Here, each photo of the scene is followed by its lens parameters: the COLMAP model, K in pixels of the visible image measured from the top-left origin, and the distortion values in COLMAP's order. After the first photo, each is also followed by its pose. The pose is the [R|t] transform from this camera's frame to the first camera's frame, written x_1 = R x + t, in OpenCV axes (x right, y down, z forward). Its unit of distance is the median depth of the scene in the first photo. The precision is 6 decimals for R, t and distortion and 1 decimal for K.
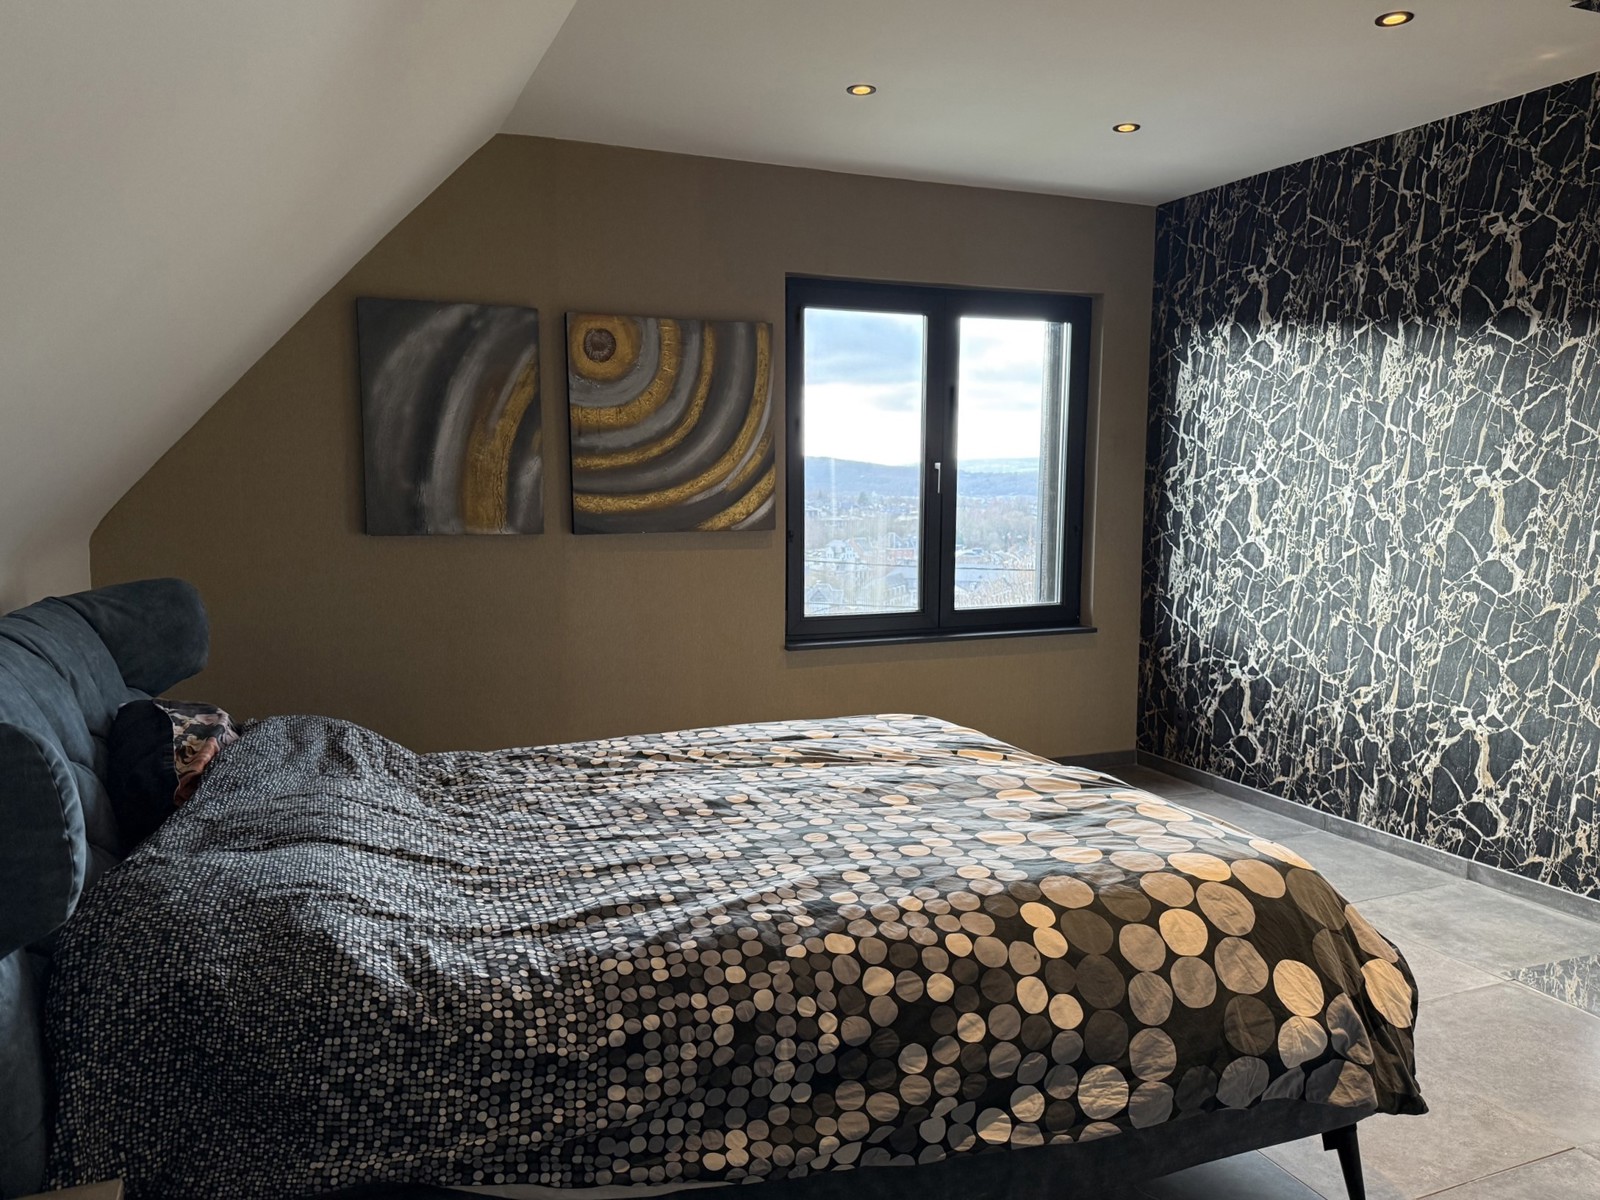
lens RADIAL K [[1187.1, 0, 803.6], [0, 1187.1, 606.9], [0, 0, 1]] dist [-0.009937, -0.042807]
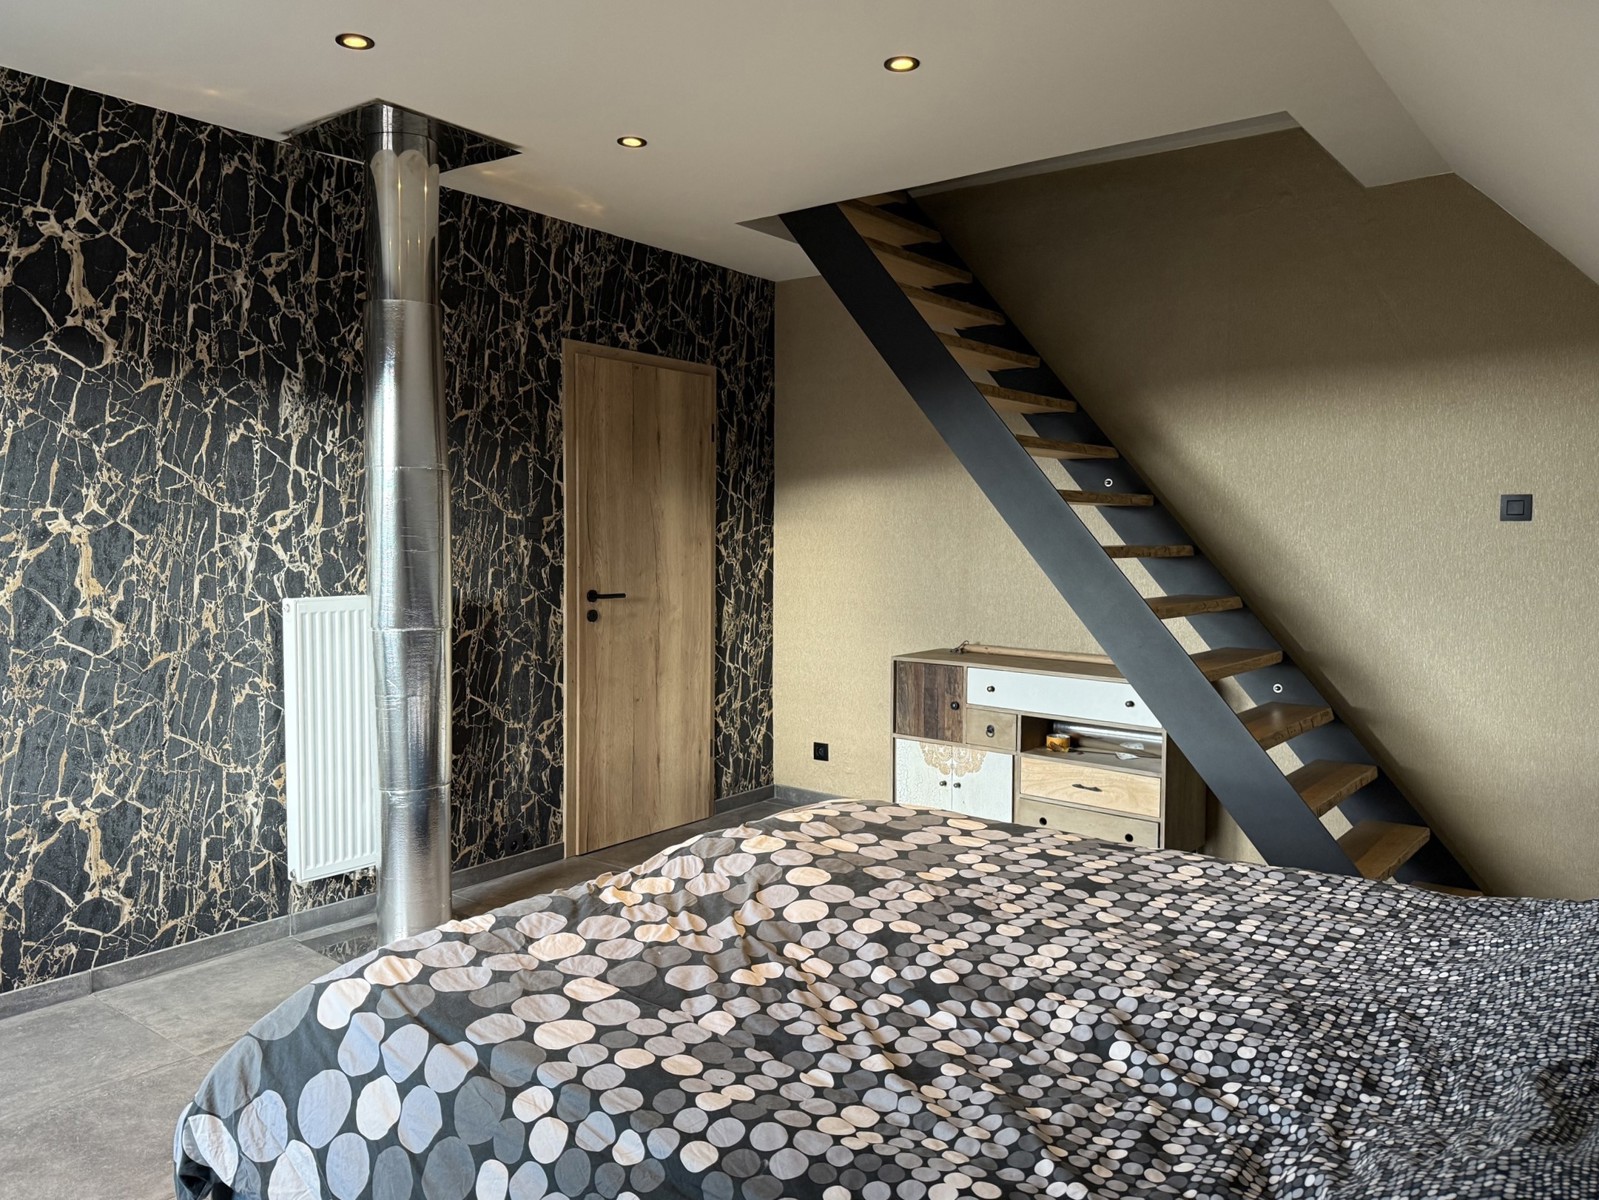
lens RADIAL K [[1186.4, 0, 756.1], [0, 1186.4, 593.0], [0, 0, 1]] dist [-0.009937, -0.042807]
pose [[-0.497304, -0.053863, 0.865903, -0.427719], [0.081777, 0.990717, 0.108593, -0.116953], [-0.863714, 0.124814, -0.488283, 1.051648]]
